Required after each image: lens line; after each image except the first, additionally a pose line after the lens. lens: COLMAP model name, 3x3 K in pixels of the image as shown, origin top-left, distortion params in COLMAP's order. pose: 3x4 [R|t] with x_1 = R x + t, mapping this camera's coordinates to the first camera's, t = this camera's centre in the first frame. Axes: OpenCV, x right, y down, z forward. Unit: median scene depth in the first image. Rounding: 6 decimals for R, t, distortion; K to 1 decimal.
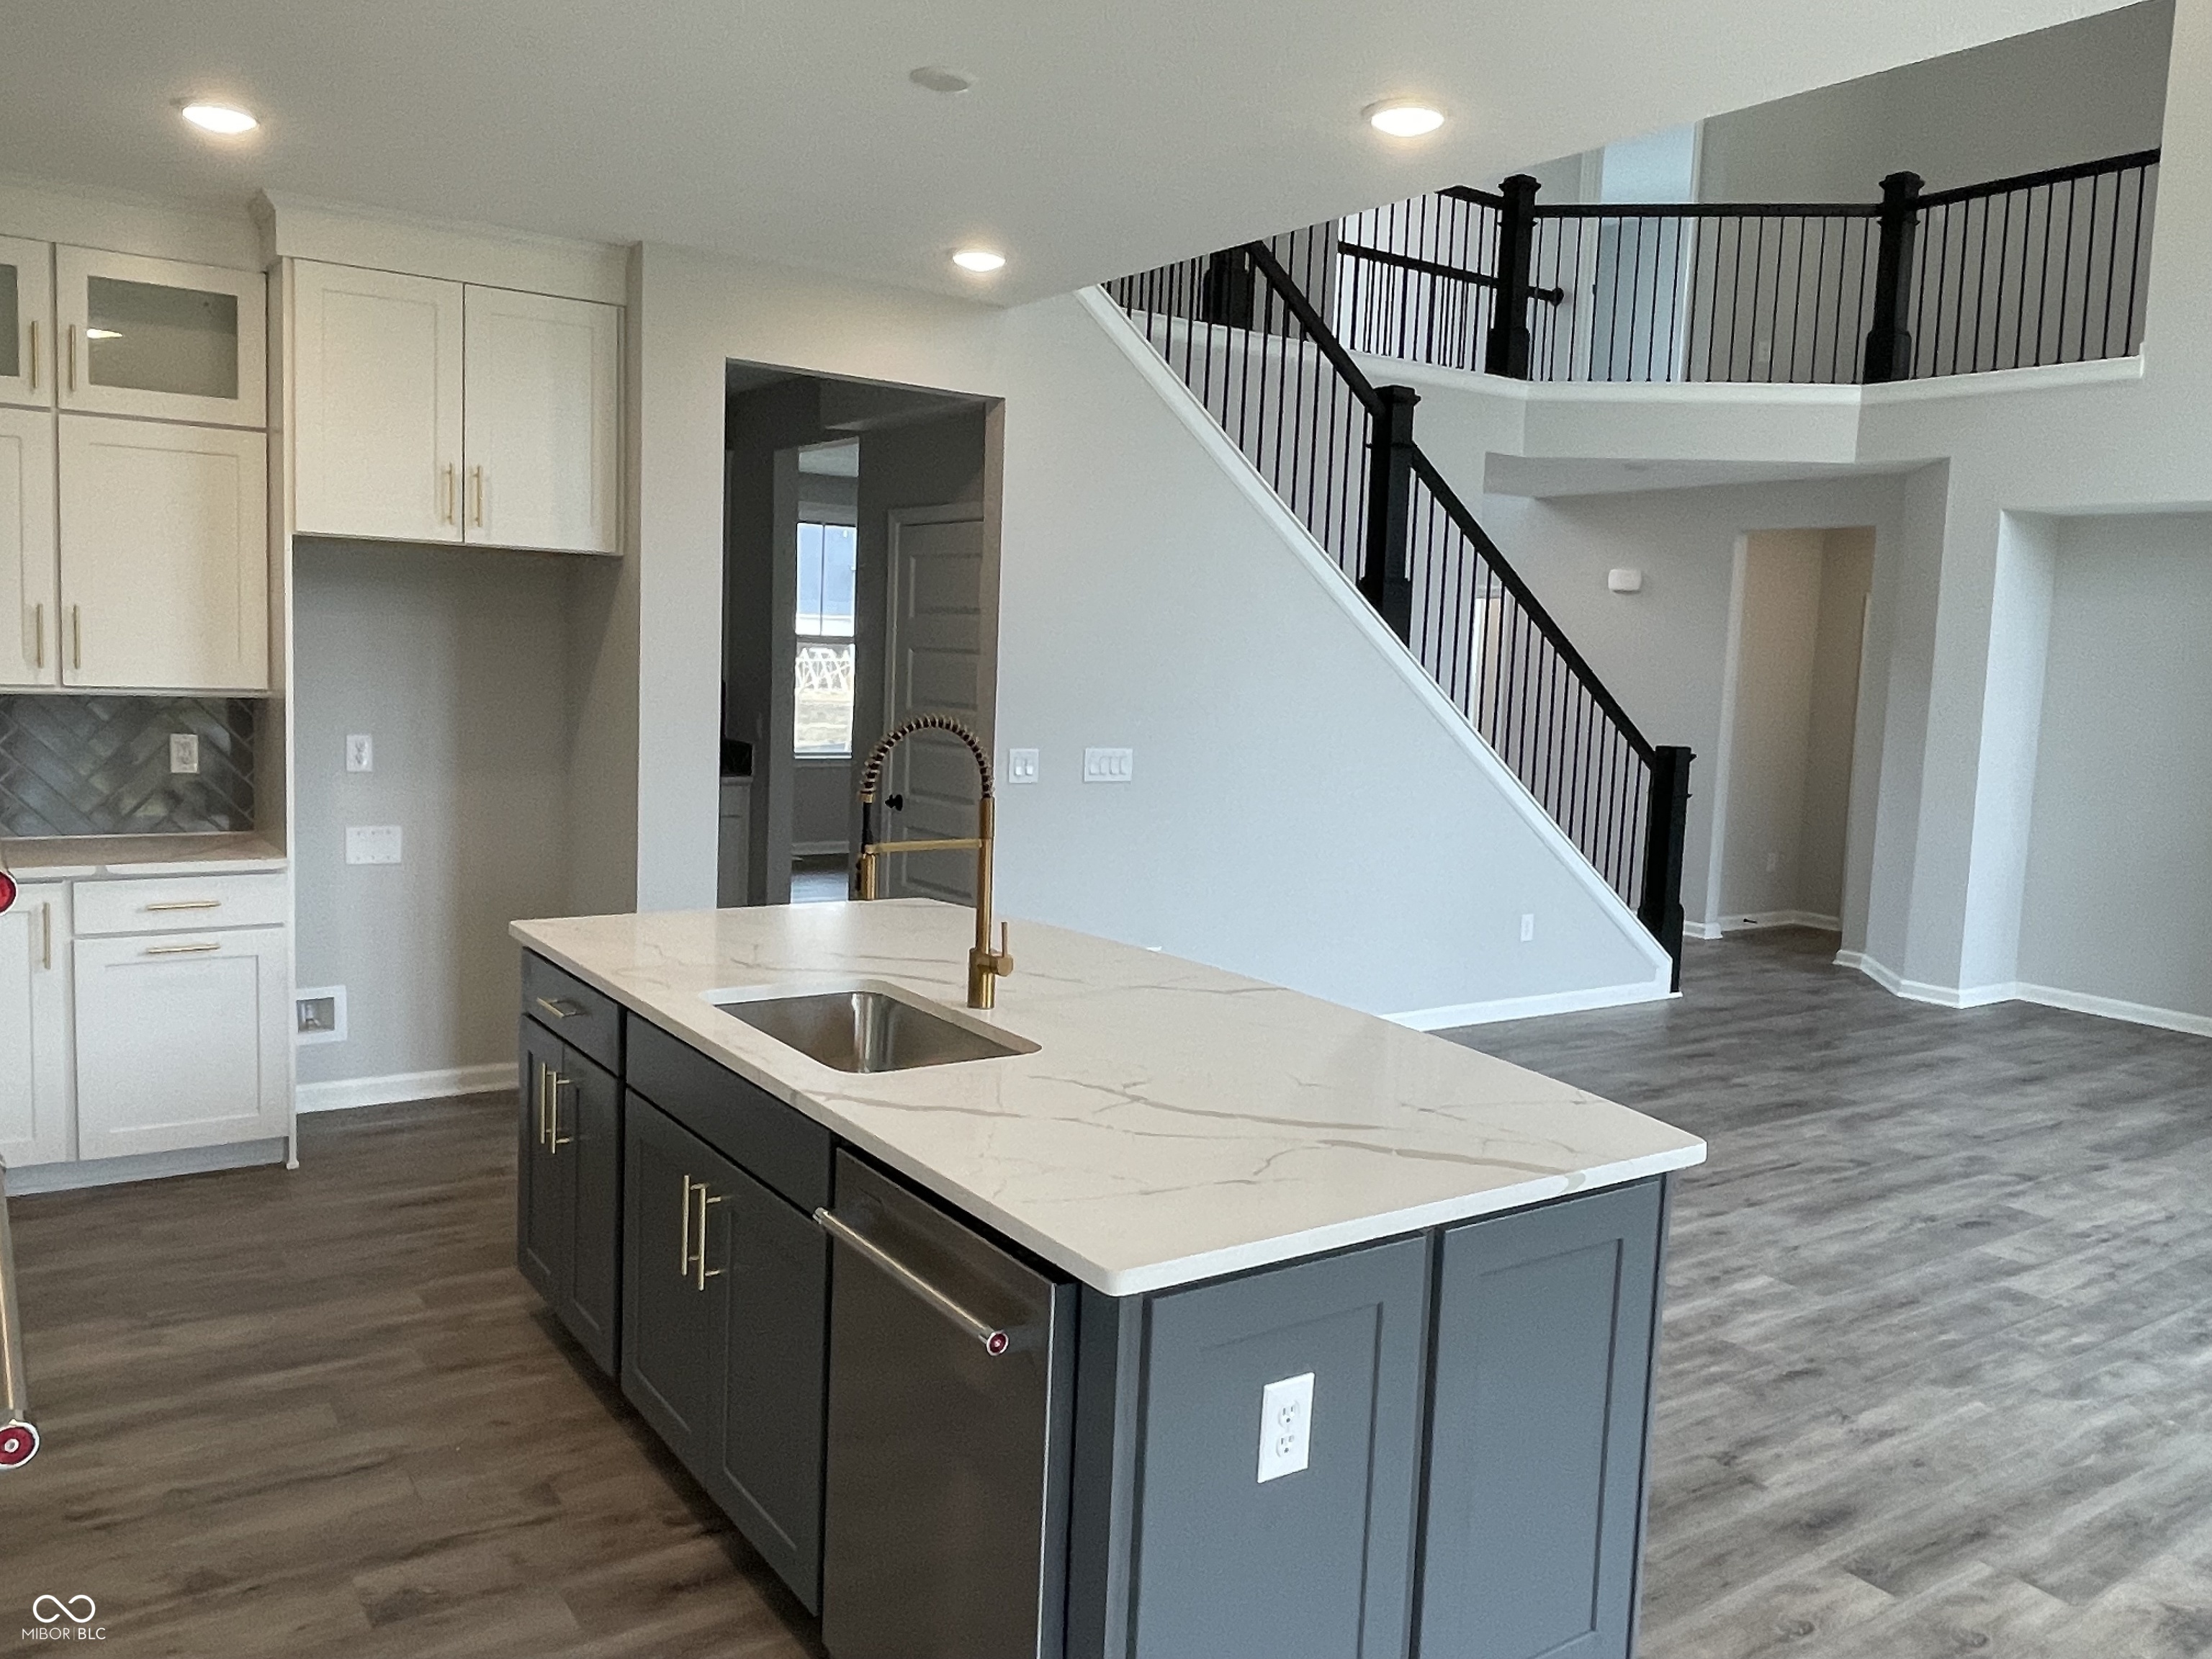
lens RADIAL K [[1677.7, 0, 1100.3], [0, 1677.7, 814.5], [0, 0, 1]] dist [-0.011966, -0.001855]
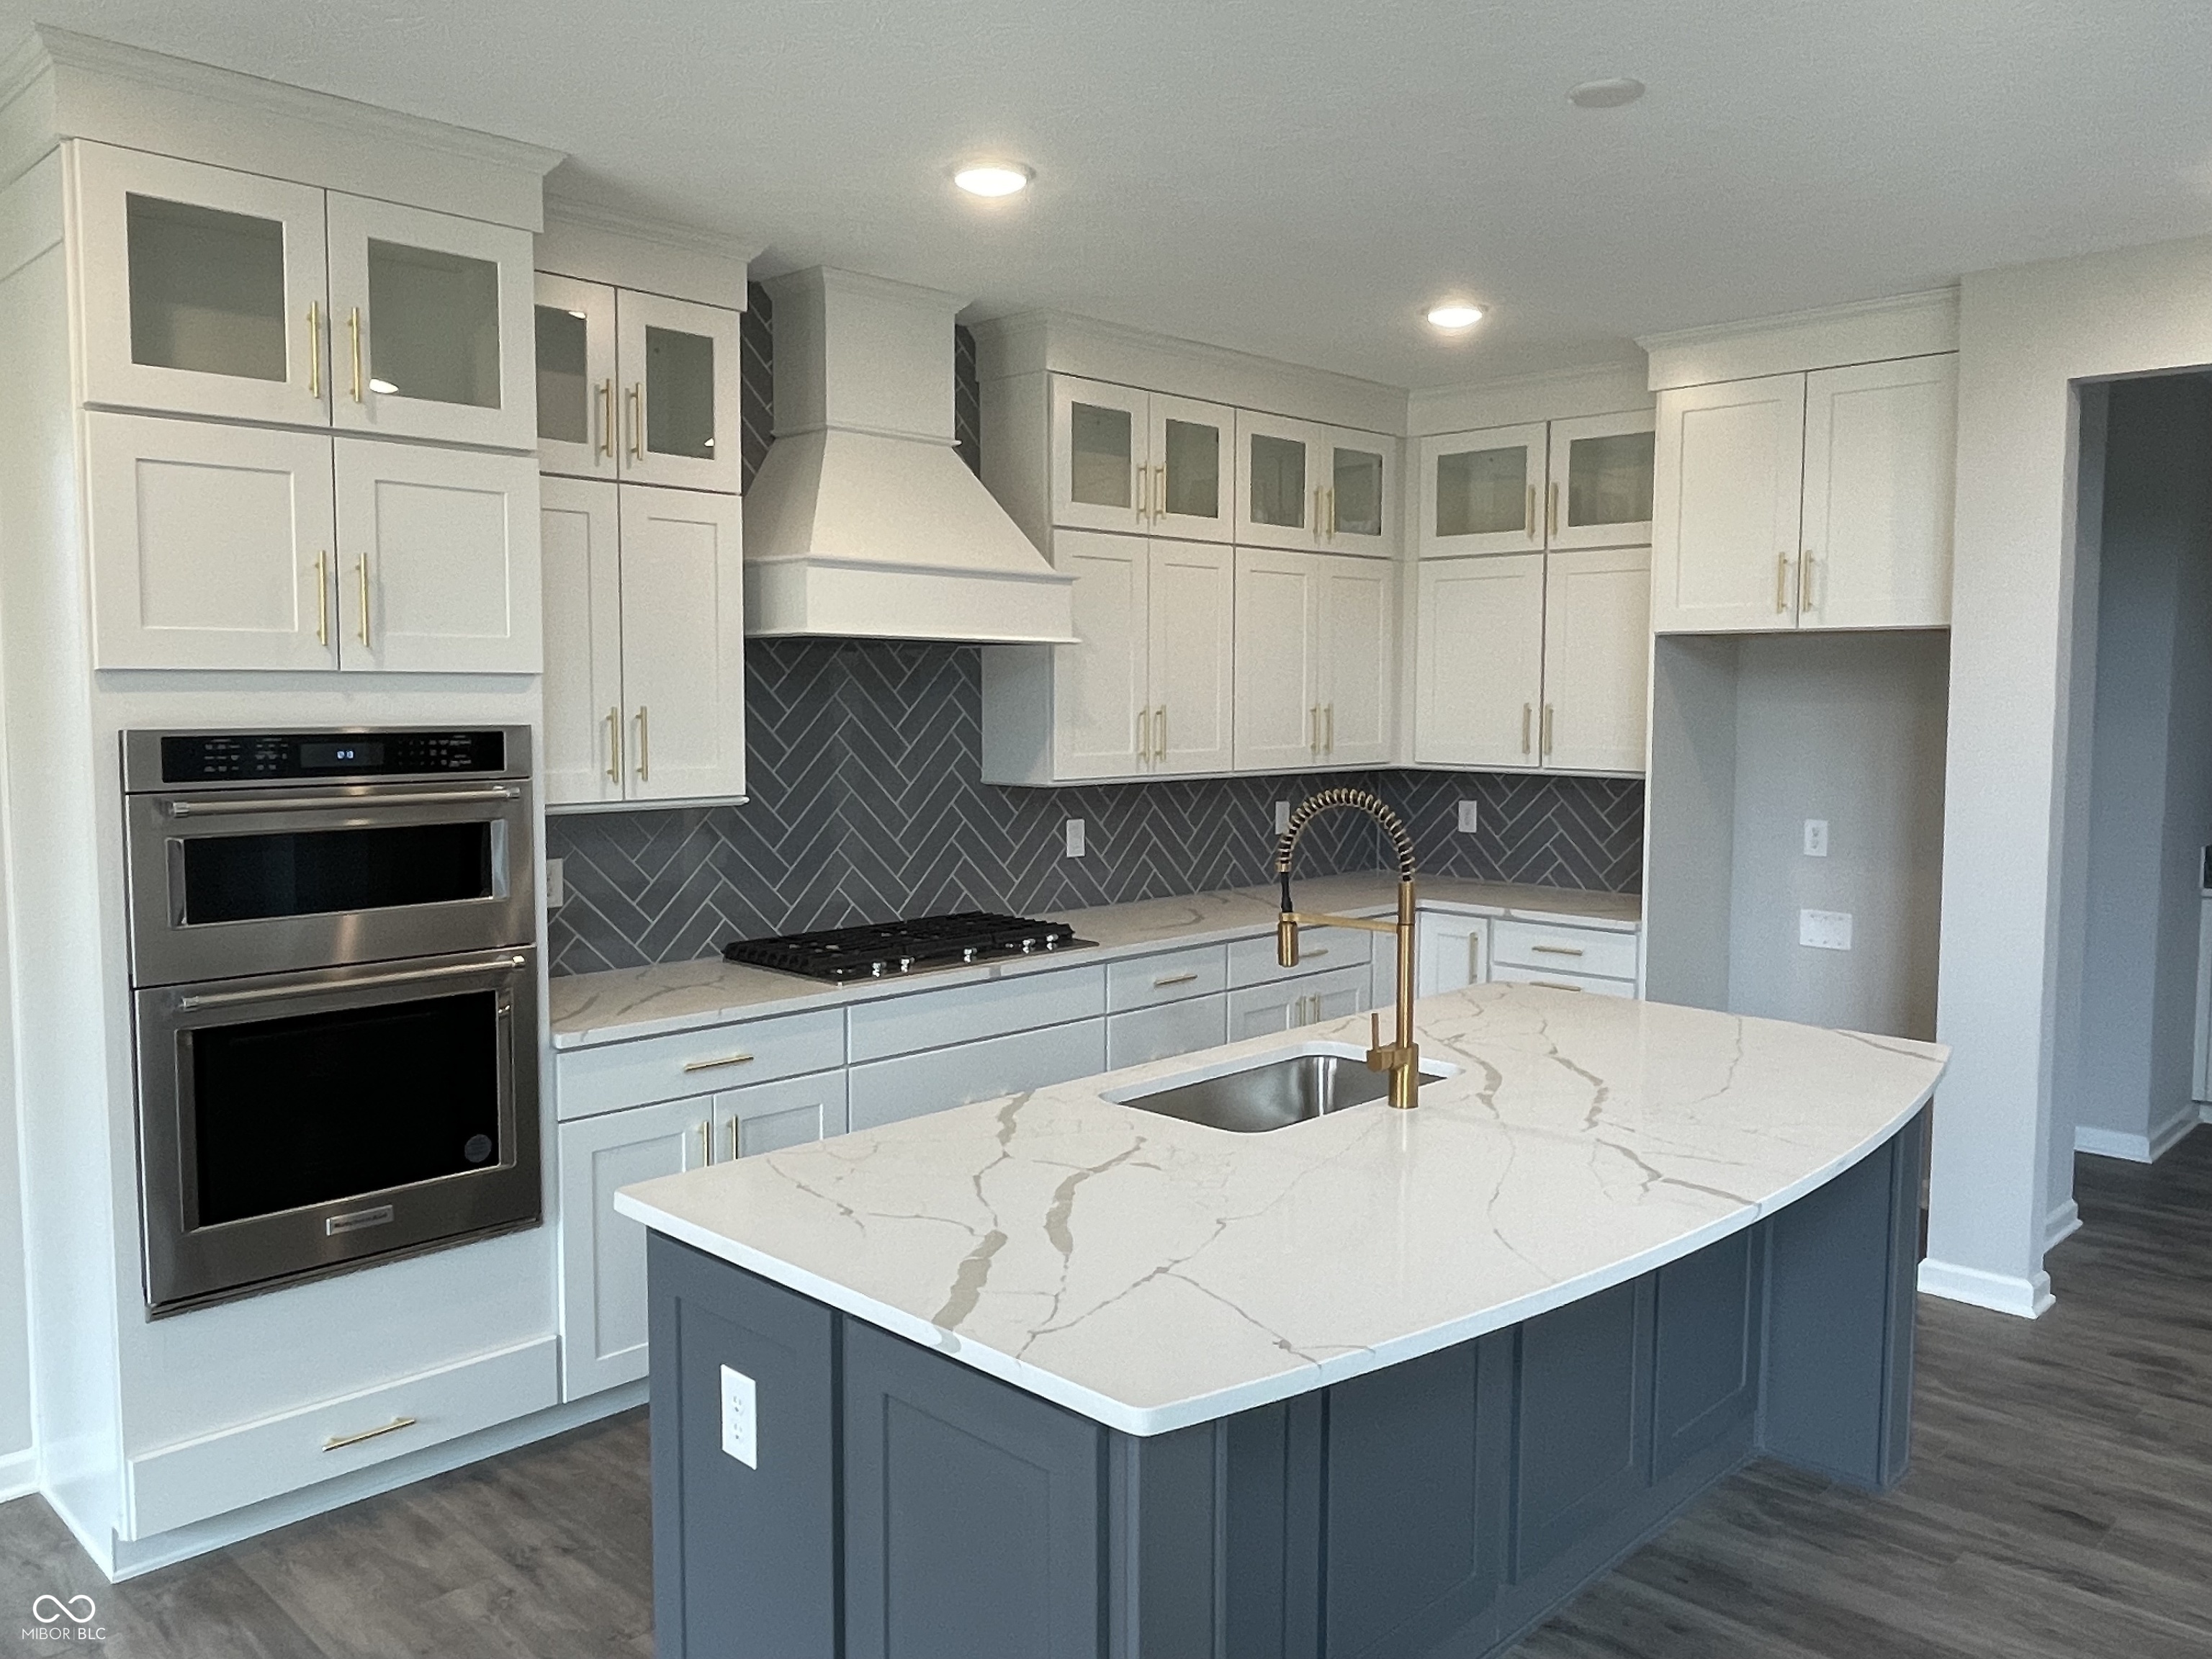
lens RADIAL K [[1641.0, 0, 1106.0], [0, 1641.0, 829.5], [0, 0, 1]] dist [-0.007994, -0.001345]
pose [[0.207756, 0.045823, -0.977107, 0.521328], [-0.096653, 0.994976, 0.026110, -0.030420], [0.973394, 0.089015, 0.211141, 0.423766]]
